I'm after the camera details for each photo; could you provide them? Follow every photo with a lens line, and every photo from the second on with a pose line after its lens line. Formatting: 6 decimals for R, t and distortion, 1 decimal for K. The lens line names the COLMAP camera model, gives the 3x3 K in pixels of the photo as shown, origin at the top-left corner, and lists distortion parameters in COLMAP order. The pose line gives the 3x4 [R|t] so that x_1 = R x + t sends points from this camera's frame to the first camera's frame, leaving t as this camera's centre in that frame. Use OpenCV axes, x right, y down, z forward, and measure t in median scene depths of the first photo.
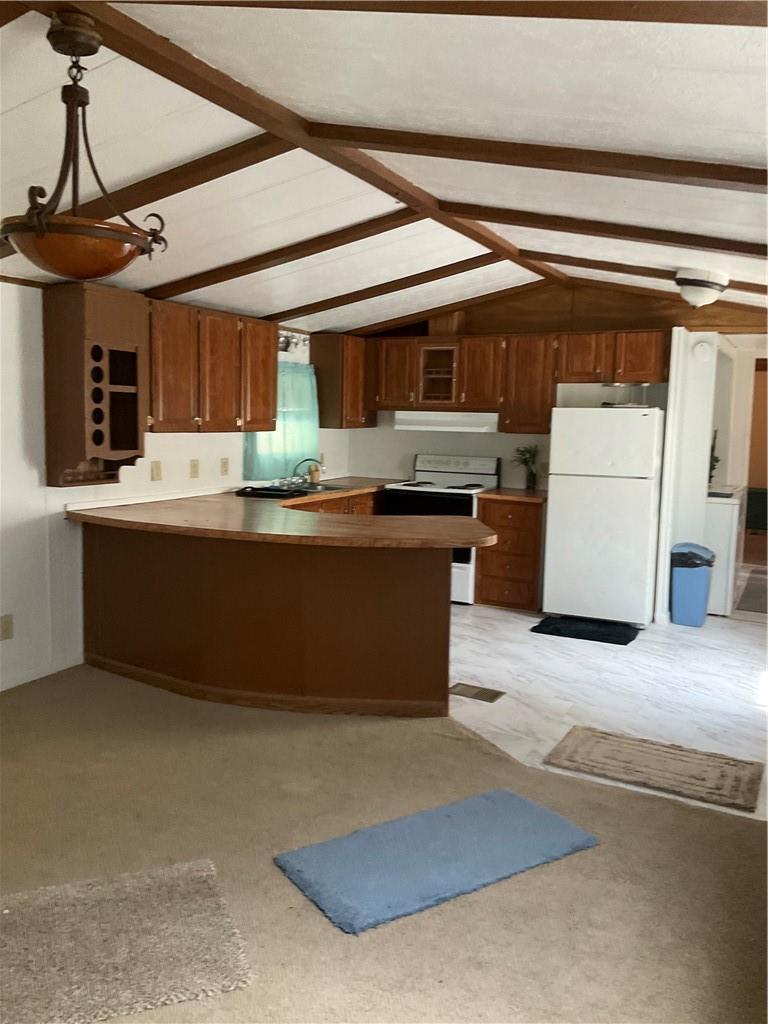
lens RADIAL K [[847.6, 0, 384.6], [0, 847.6, 491.5], [0, 0, 1]] dist [0.141747, -0.288024]
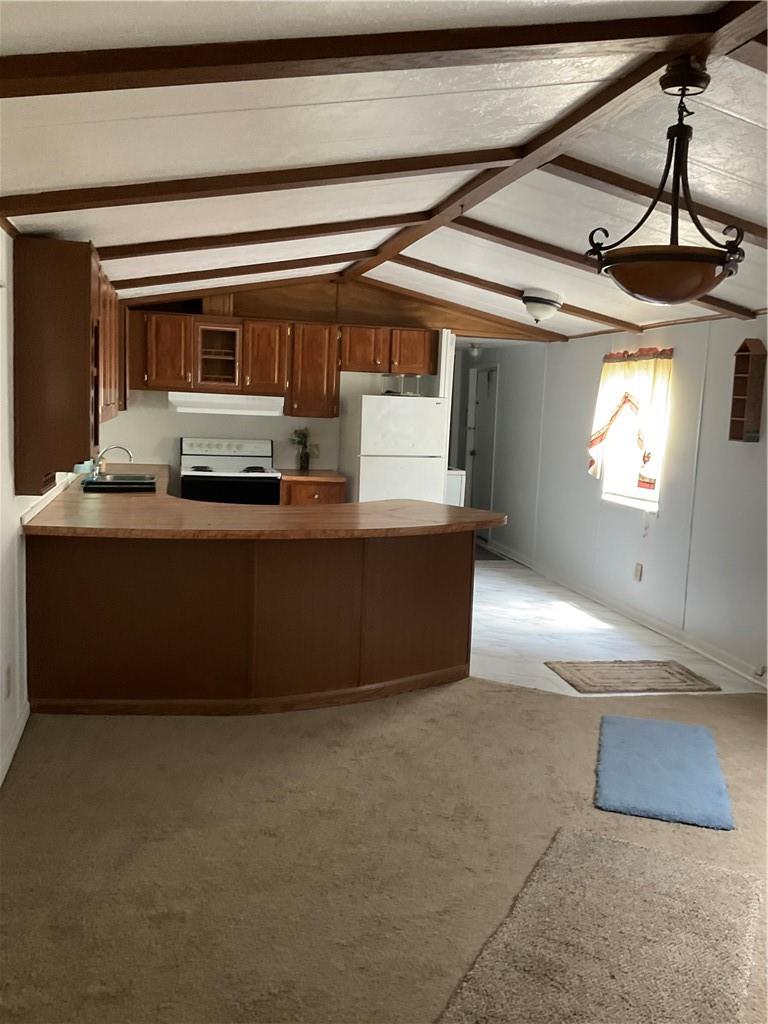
lens RADIAL K [[847.6, 0, 384.6], [0, 847.6, 491.5], [0, 0, 1]] dist [0.141747, -0.288024]
pose [[0.762291, -0.060158, 0.644433, -0.494675], [0.035610, 0.998061, 0.051048, -0.029233], [-0.646255, -0.015965, 0.762955, 0.146466]]
